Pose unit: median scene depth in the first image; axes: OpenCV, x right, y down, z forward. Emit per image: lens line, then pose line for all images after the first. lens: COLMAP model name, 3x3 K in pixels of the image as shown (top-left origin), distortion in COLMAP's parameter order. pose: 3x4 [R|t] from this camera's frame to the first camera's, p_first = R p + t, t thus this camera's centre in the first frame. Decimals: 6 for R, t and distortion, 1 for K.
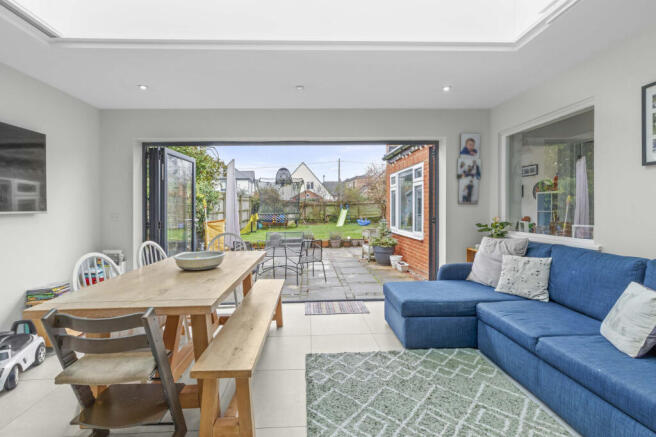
lens RADIAL K [[315.5, 0, 313.9], [0, 315.5, 206.0], [0, 0, 1]] dist [0.002009, 0.000355]
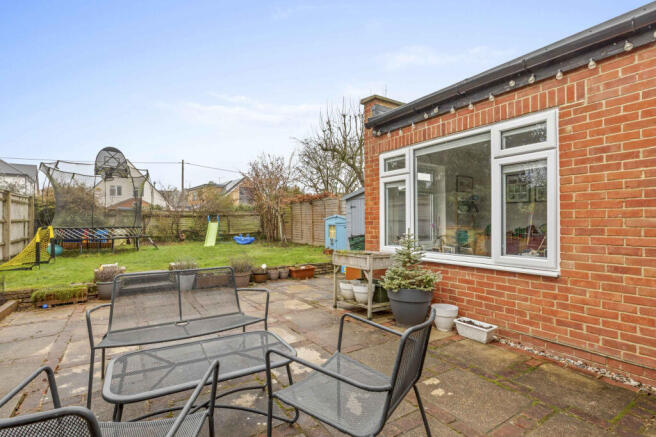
lens RADIAL K [[333.5, 0, 360.3], [0, 333.5, 228.1], [0, 0, 1]] dist [-0.002547, -0.000120]
pose [[0.833866, 0.000607, 0.551966, -0.048880], [-0.011528, 0.999800, 0.016317, 0.009794], [-0.551846, -0.019969, 0.833707, 0.224595]]
